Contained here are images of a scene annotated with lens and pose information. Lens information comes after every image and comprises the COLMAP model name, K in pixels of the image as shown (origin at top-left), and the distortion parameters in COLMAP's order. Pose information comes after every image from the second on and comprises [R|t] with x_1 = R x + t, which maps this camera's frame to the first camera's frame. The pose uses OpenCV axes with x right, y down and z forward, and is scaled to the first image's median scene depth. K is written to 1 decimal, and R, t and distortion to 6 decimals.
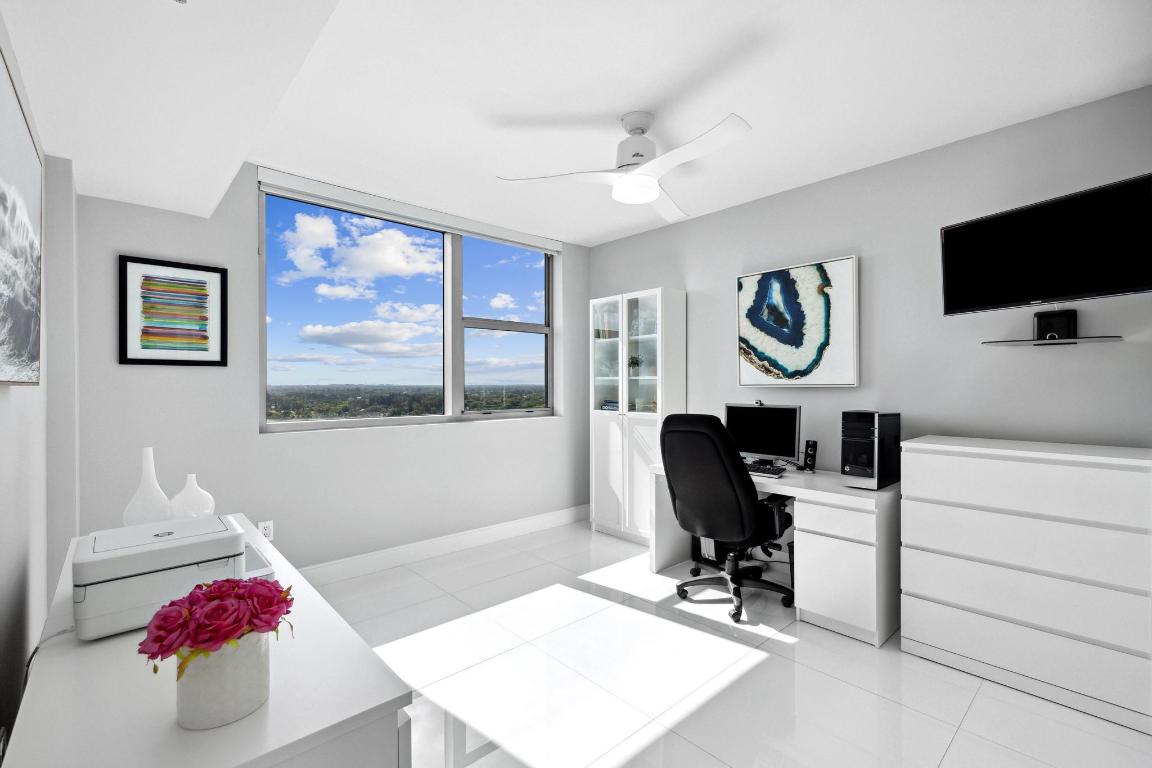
lens RADIAL K [[502.7, 0, 558.2], [0, 502.7, 385.9], [0, 0, 1]] dist [-0.000009, 0.000101]
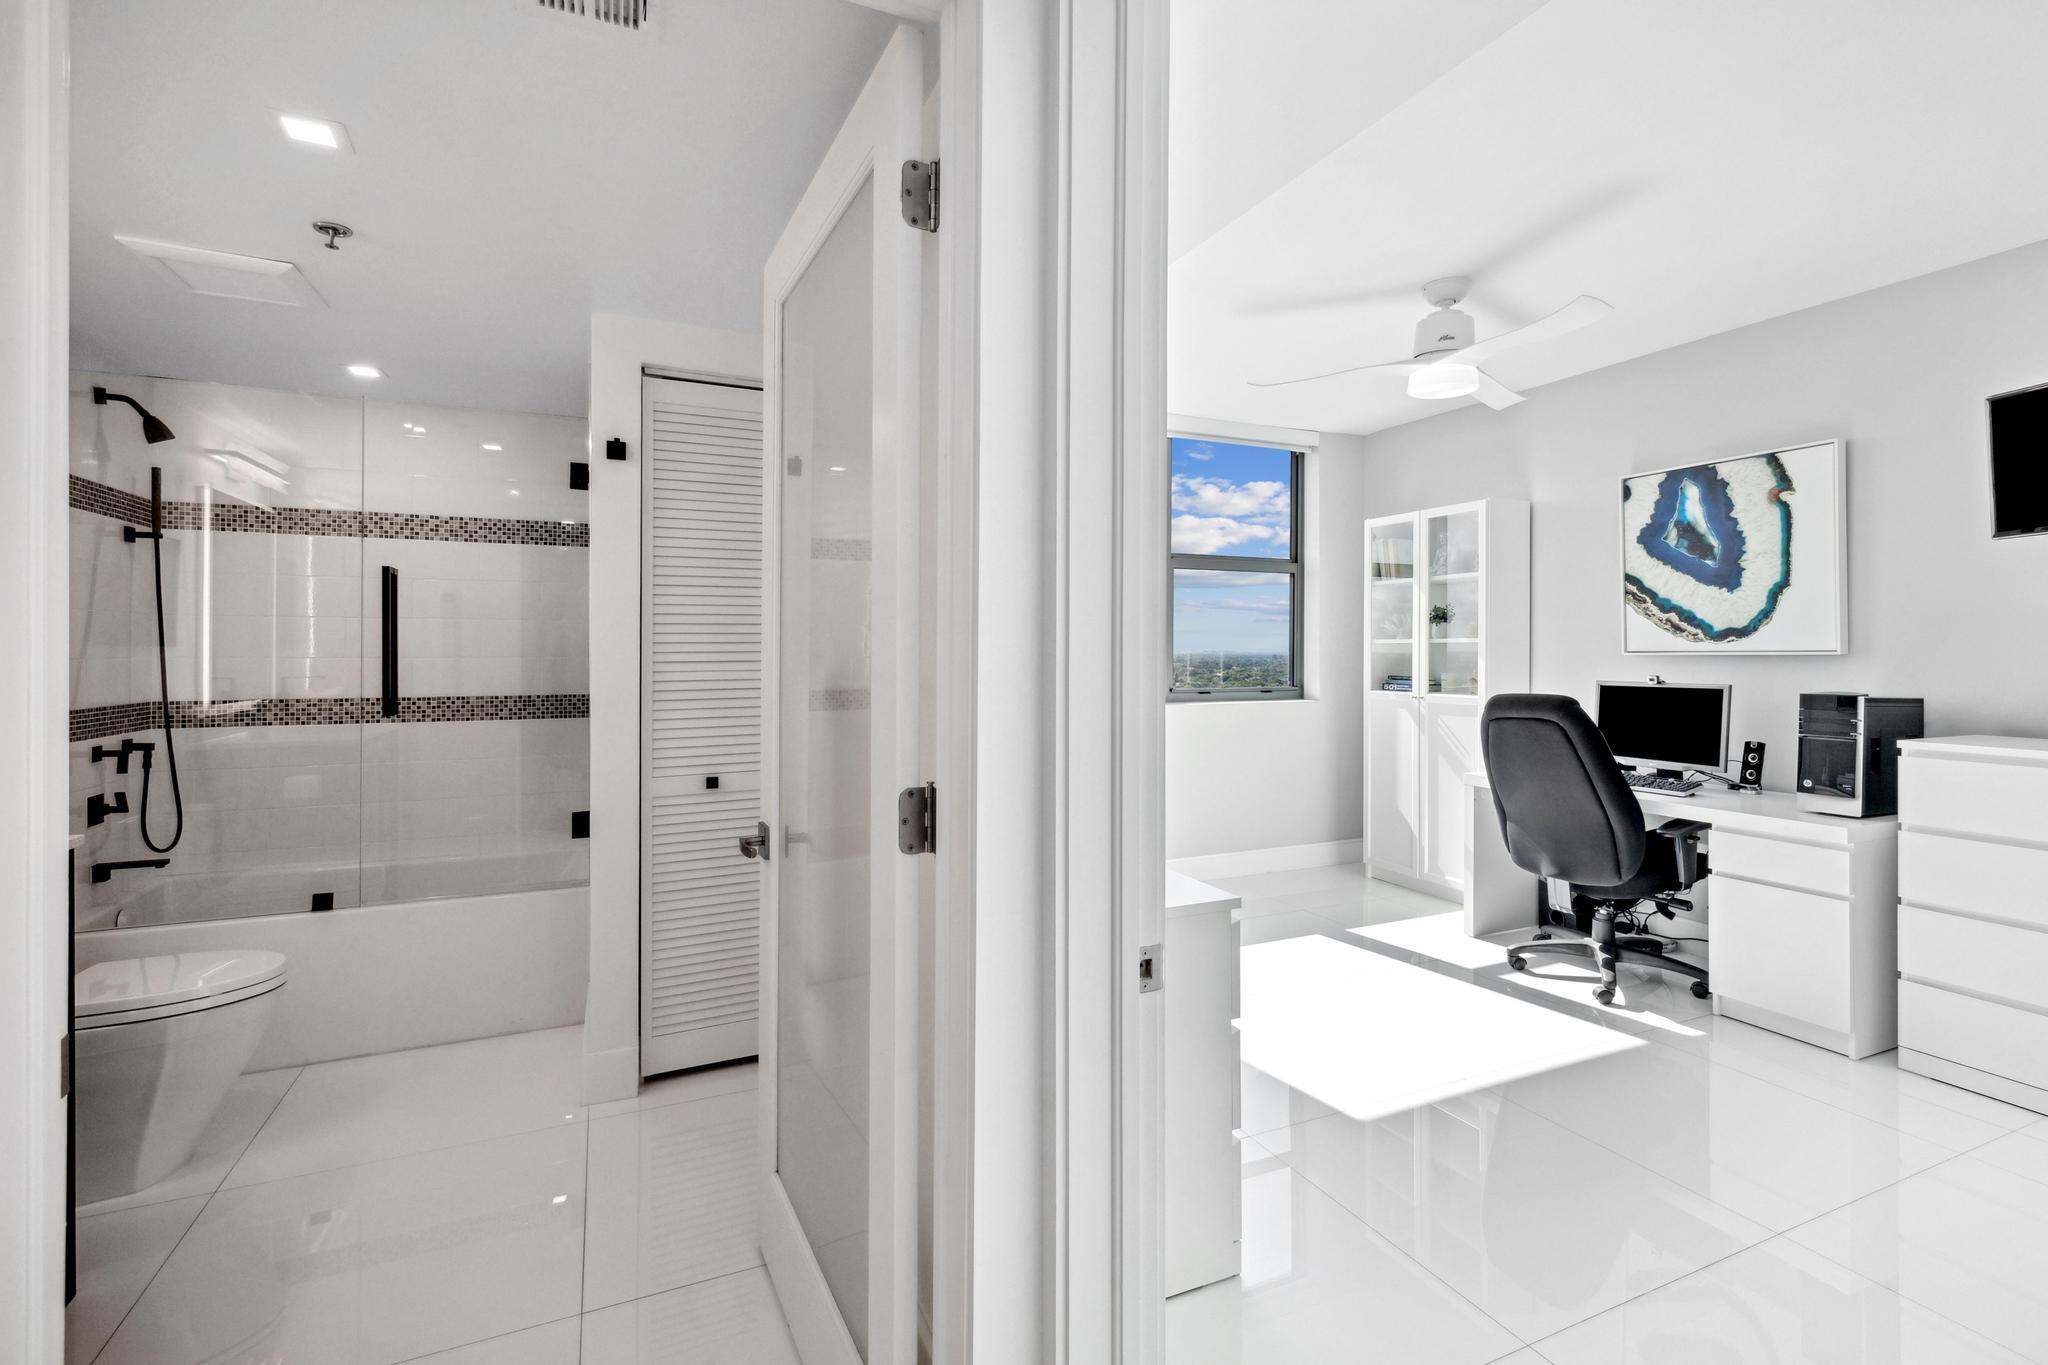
lens RADIAL K [[902.2, 0, 1005.7], [0, 902.2, 657.1], [0, 0, 1]] dist [0.001546, 0.000621]
pose [[0.956104, 0.004020, -0.293002, -0.049520], [-0.003322, 0.999990, 0.002880, 0.004793], [0.293010, -0.001780, 0.956108, -0.322801]]
